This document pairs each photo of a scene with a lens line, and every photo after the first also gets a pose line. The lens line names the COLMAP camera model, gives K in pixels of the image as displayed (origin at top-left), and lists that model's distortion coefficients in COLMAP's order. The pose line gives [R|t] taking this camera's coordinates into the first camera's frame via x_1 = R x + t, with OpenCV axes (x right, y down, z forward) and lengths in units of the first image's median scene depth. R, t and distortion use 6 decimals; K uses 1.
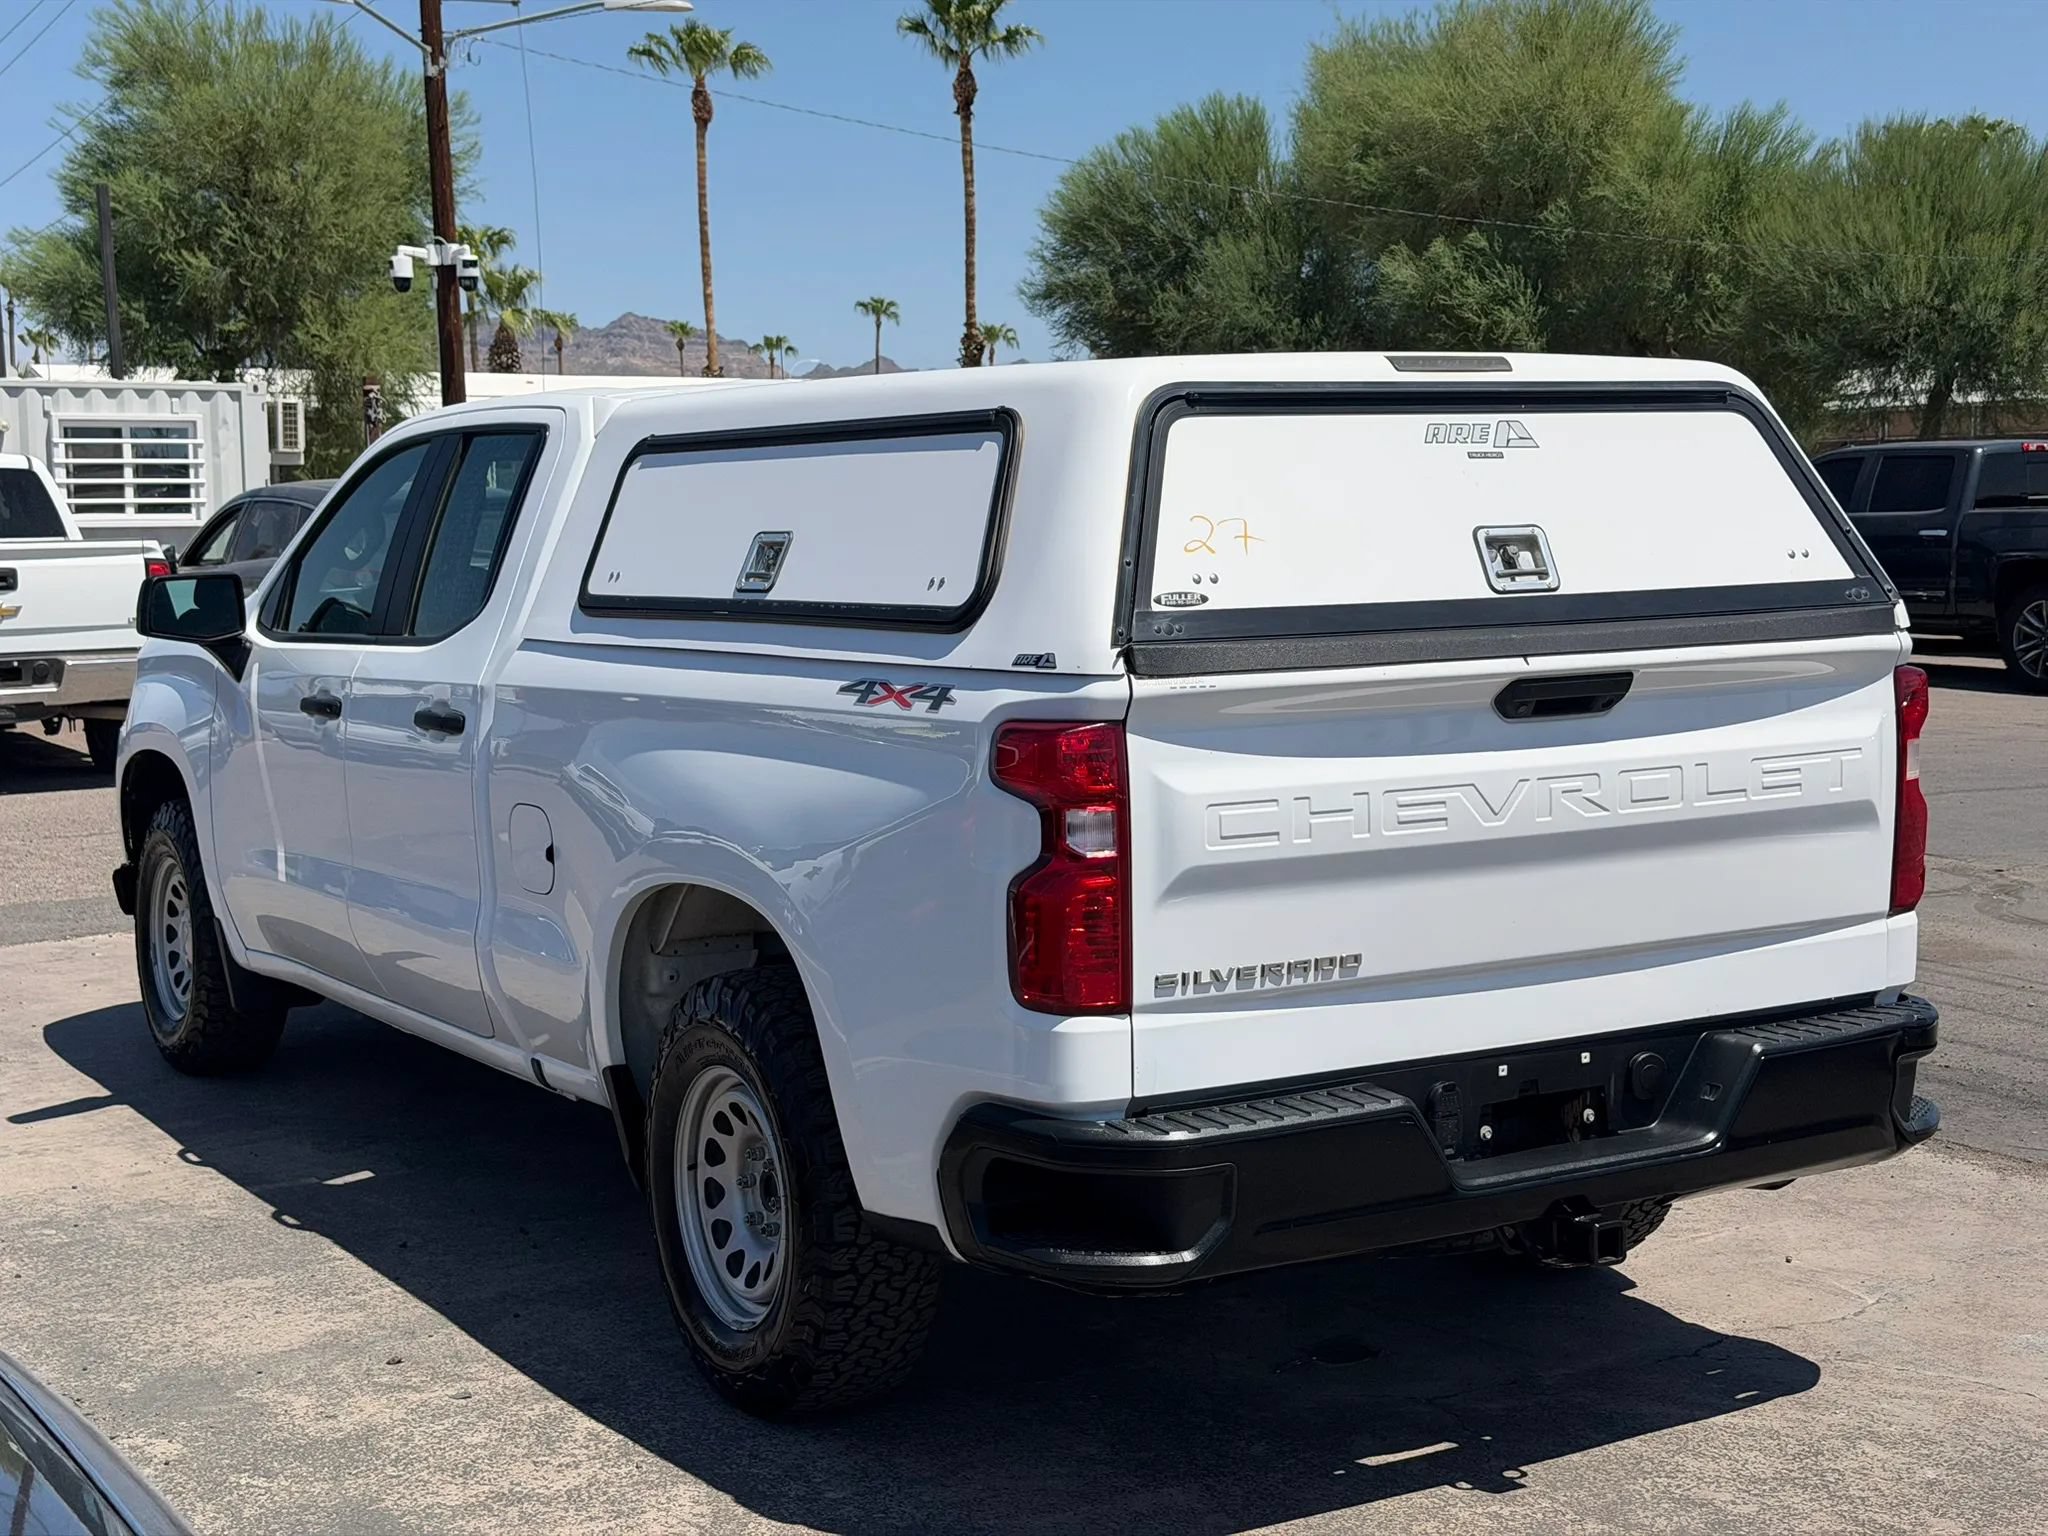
lens RADIAL K [[2863.8, 0, 1064.0], [0, 2863.8, 795.2], [0, 0, 1]] dist [0.115995, 0.000000]
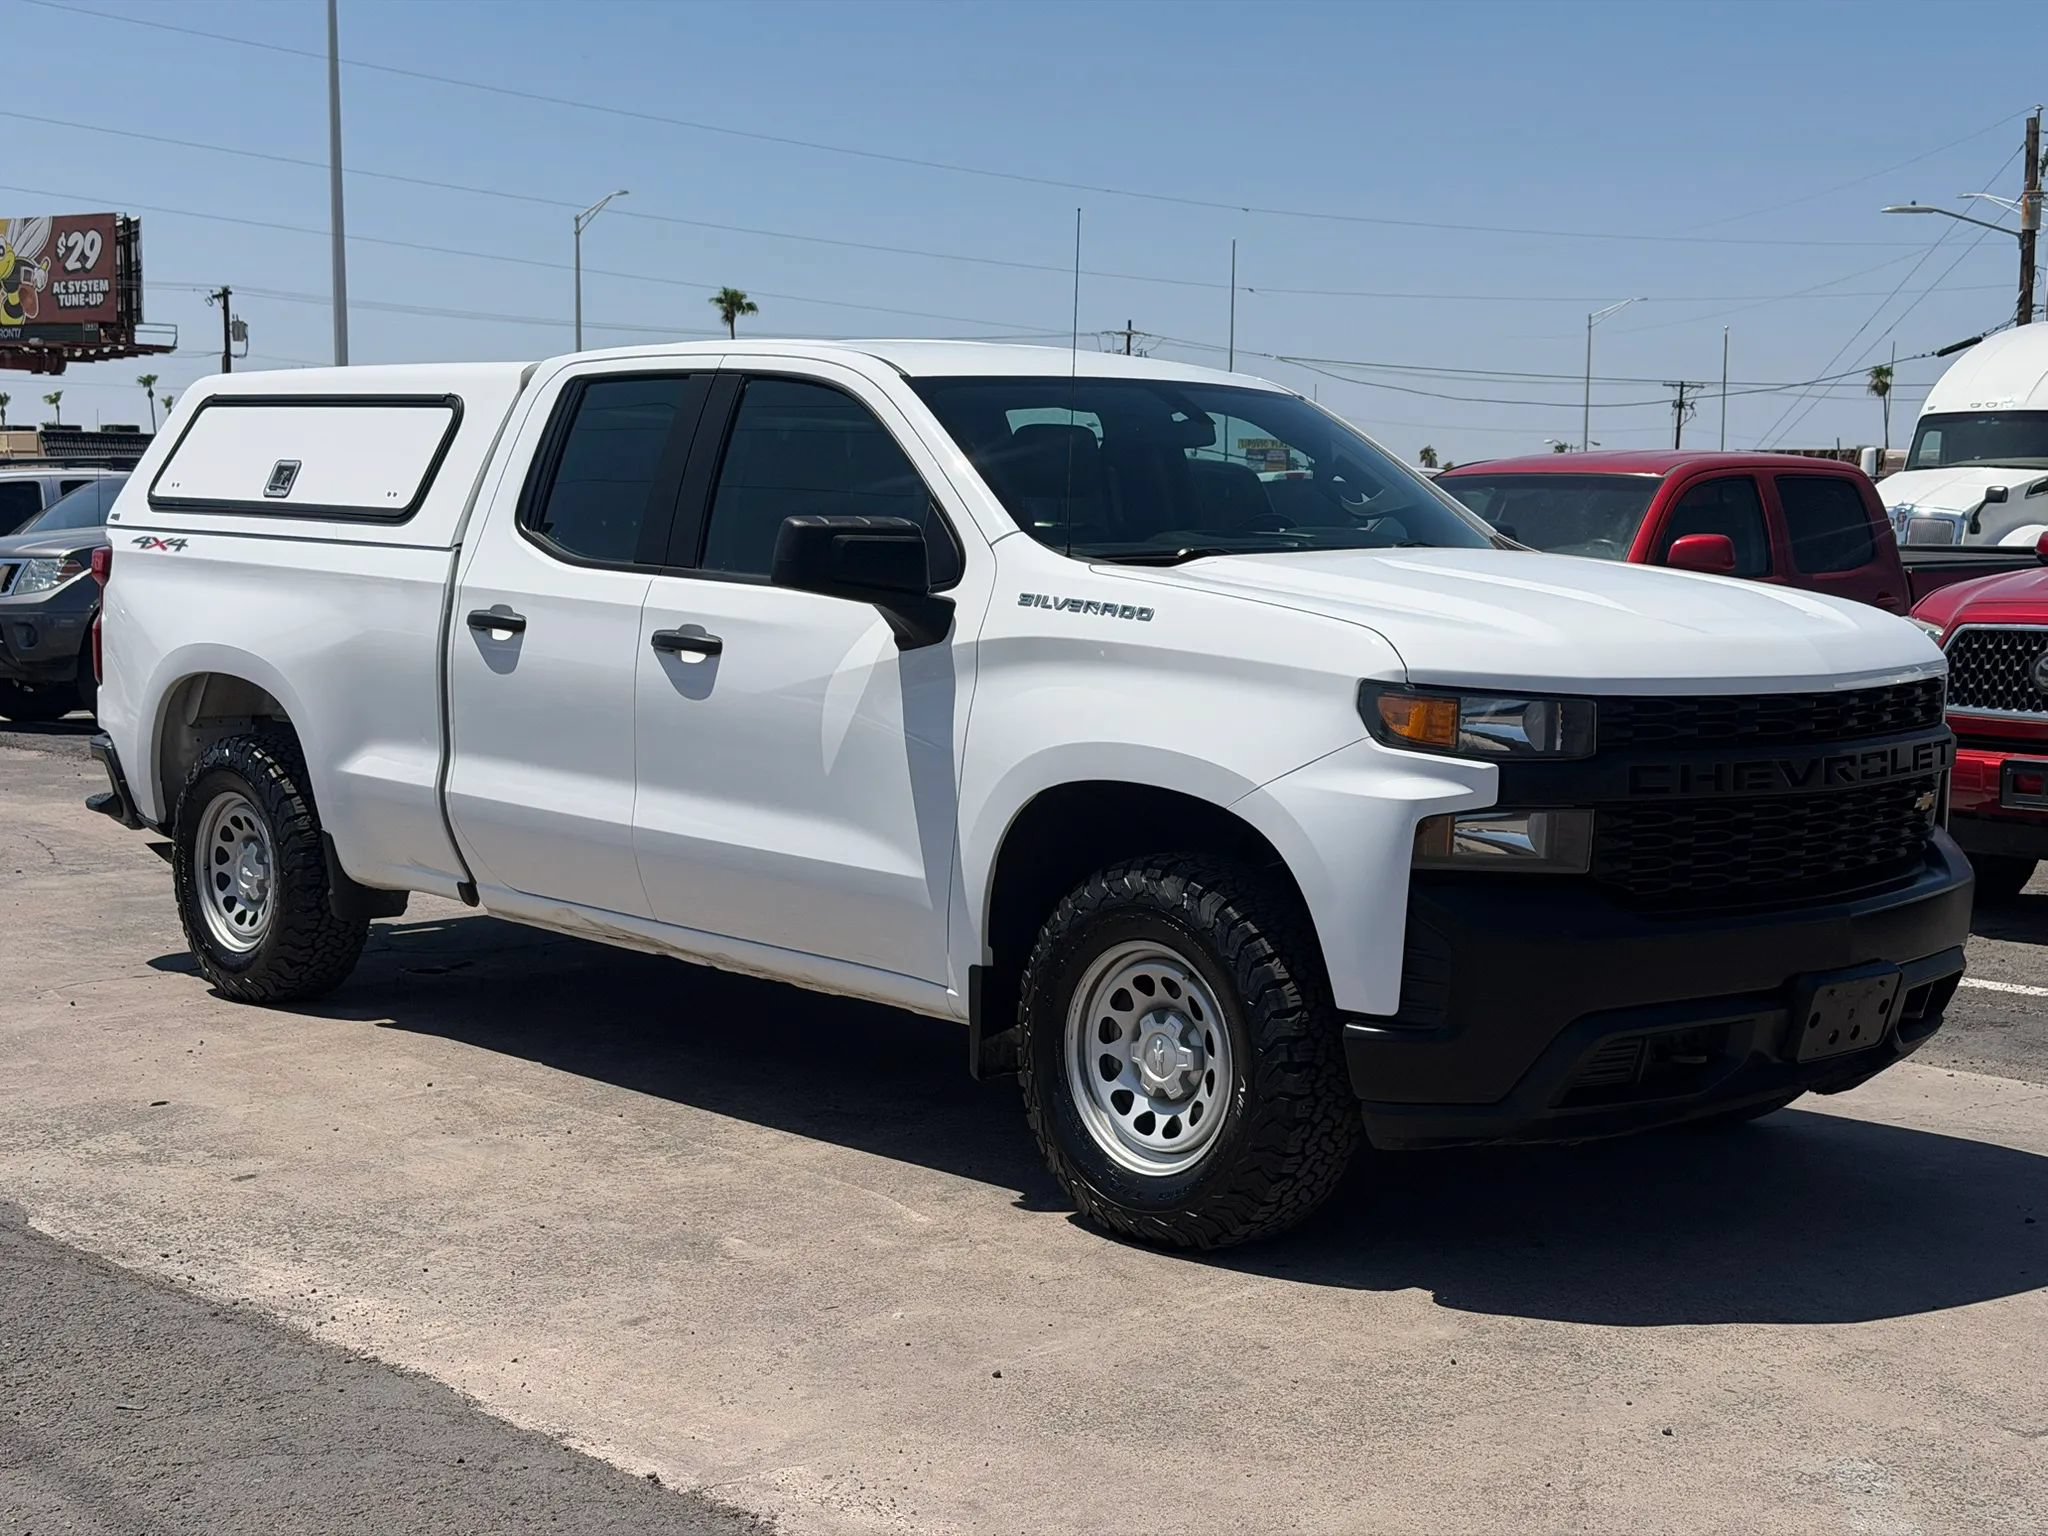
lens RADIAL K [[2863.8, 0, 1031.0], [0, 2863.8, 772.7], [0, 0, 1]] dist [0.115995, 0.000000]
pose [[-0.979492, 0.024413, -0.199996, 0.094110], [-0.017077, 0.979000, 0.203142, -0.283244], [0.200756, 0.202391, -0.958507, 2.877762]]
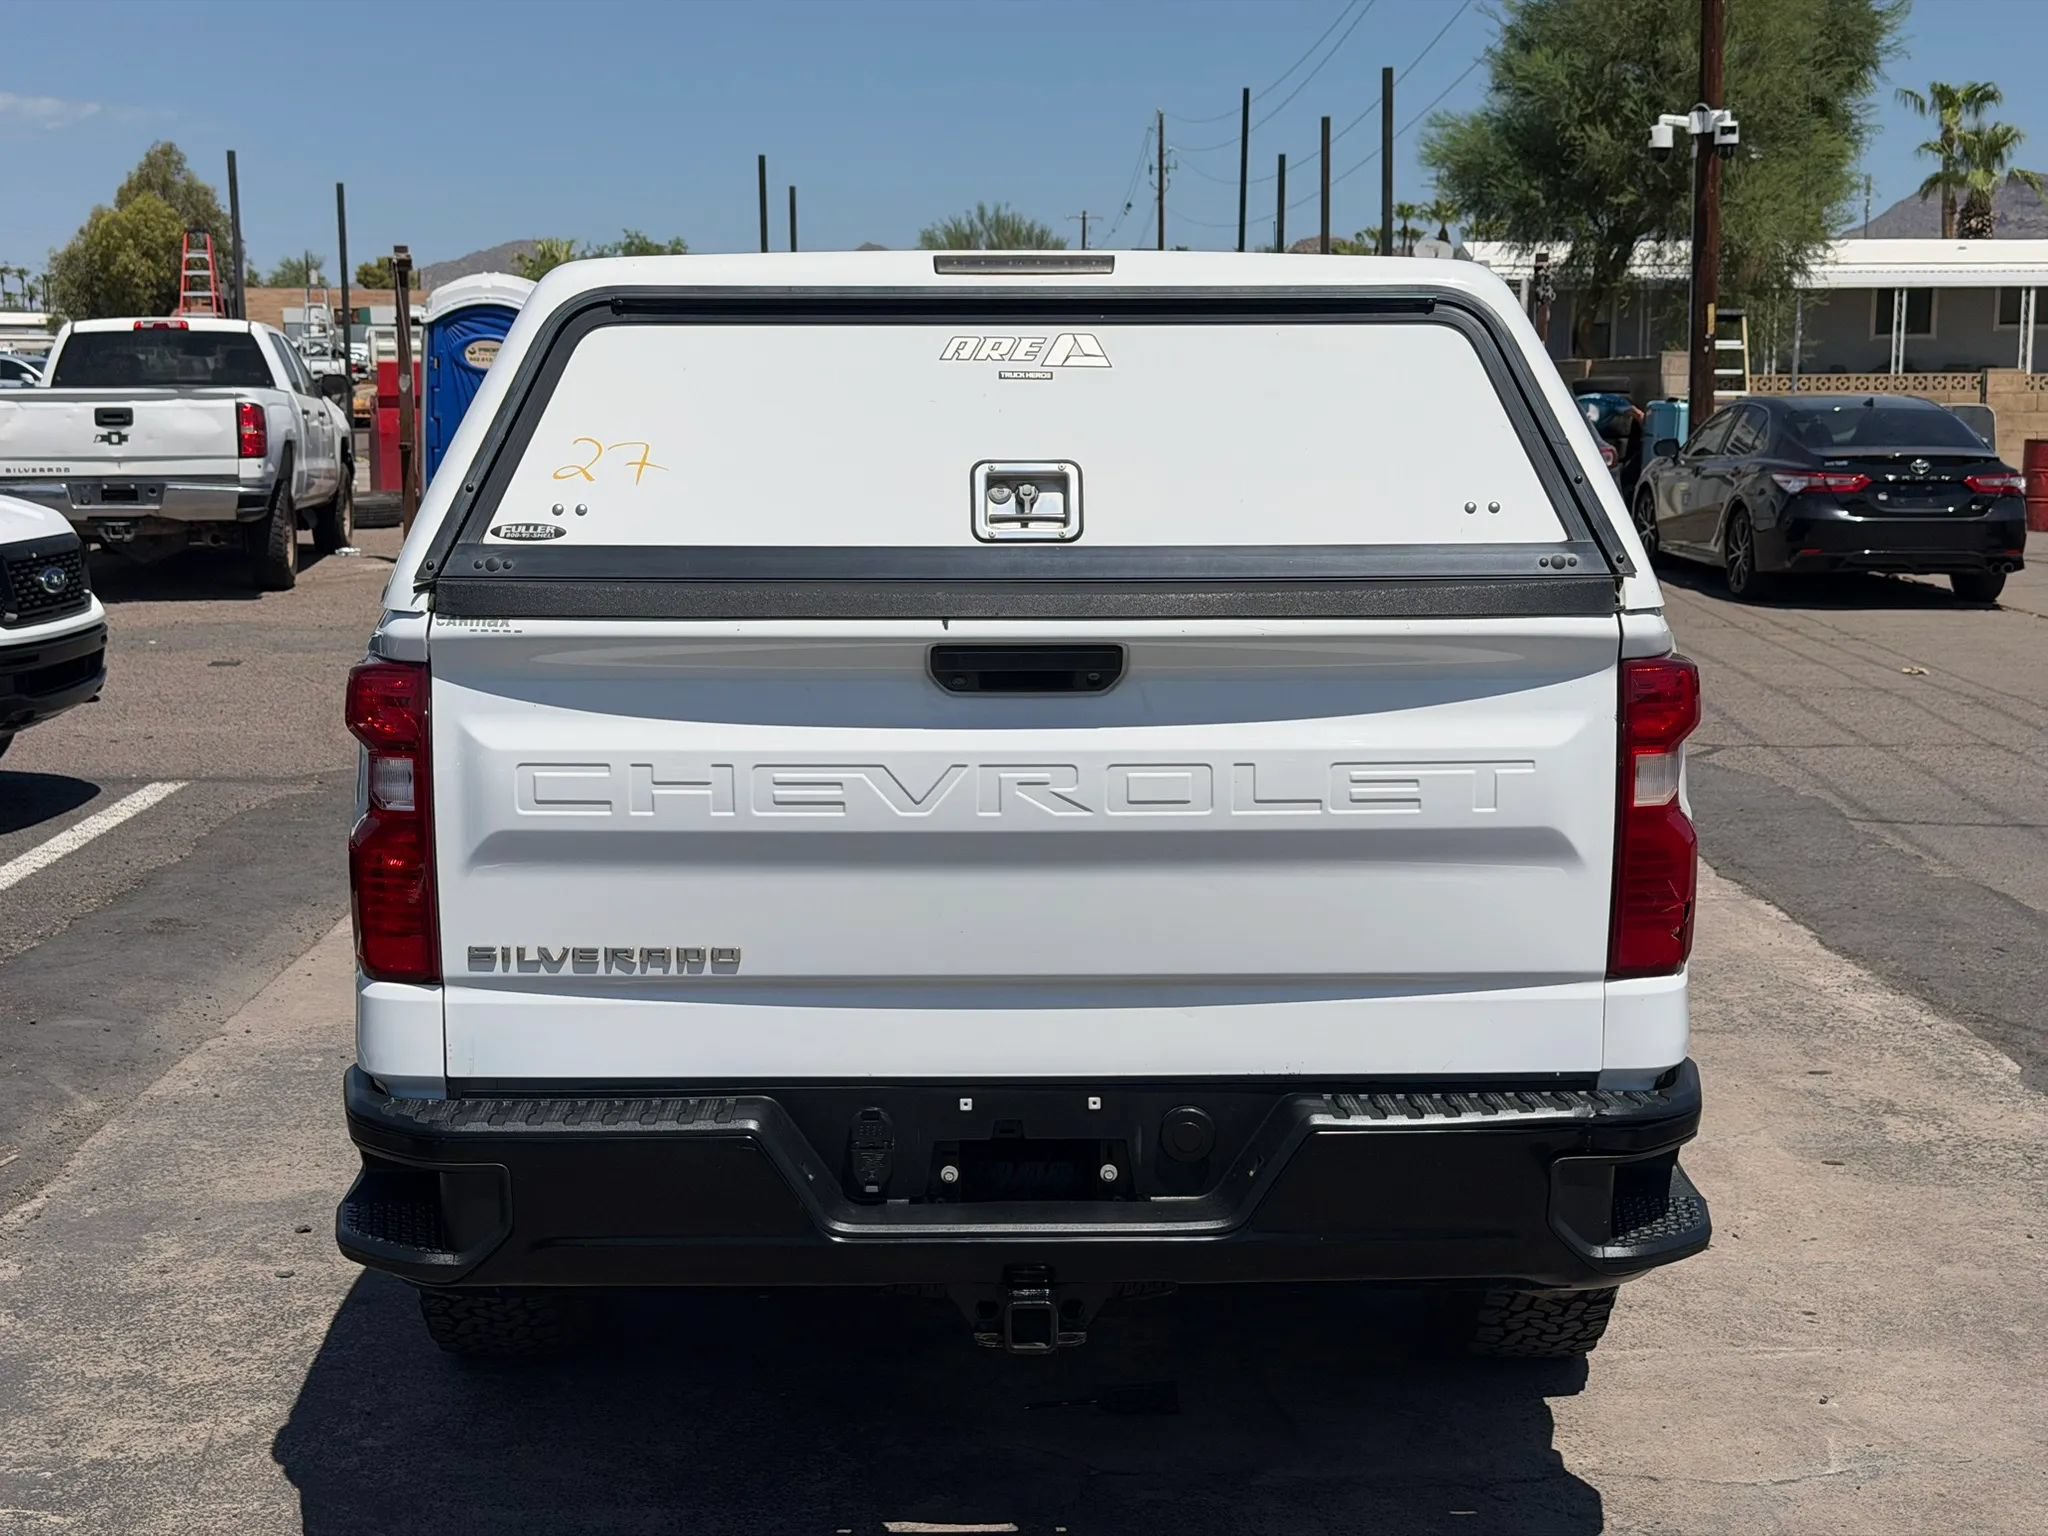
lens RADIAL K [[2863.8, 0, 1026.2], [0, 2863.8, 768.2], [0, 0, 1]] dist [0.115995, 0.000000]
pose [[0.862685, 0.085968, -0.498382, 0.532207], [-0.068432, 0.996226, 0.053389, -0.045220], [0.501091, -0.011953, 0.865312, 0.254640]]
